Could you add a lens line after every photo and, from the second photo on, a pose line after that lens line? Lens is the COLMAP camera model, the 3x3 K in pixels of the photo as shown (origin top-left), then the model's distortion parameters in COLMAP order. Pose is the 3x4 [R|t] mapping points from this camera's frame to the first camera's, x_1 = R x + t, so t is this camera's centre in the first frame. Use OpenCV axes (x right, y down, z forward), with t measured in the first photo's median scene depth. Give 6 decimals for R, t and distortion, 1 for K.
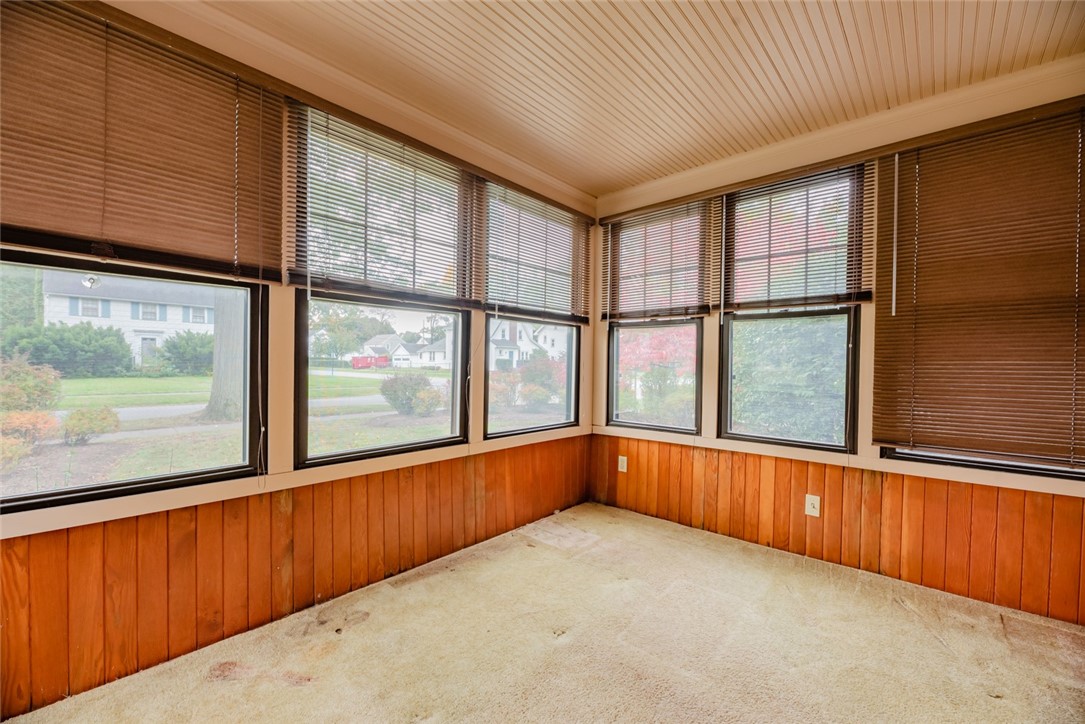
lens RADIAL K [[446.0, 0, 541.4], [0, 446.0, 357.8], [0, 0, 1]] dist [-0.009594, -0.001982]
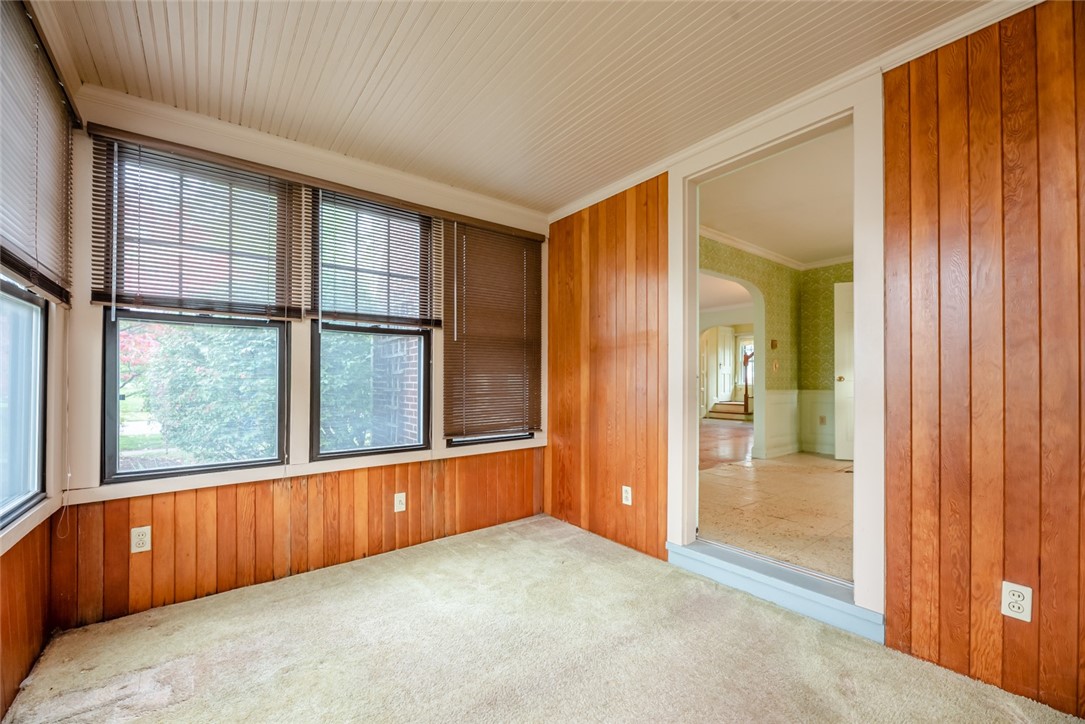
lens RADIAL K [[446.0, 0, 543.4], [0, 446.0, 369.0], [0, 0, 1]] dist [-0.009594, -0.001982]
pose [[0.152713, 0.008982, 0.988230, -0.414740], [-0.011127, 0.999911, -0.007368, -0.001621], [-0.988208, -0.009871, 0.152799, 0.429269]]
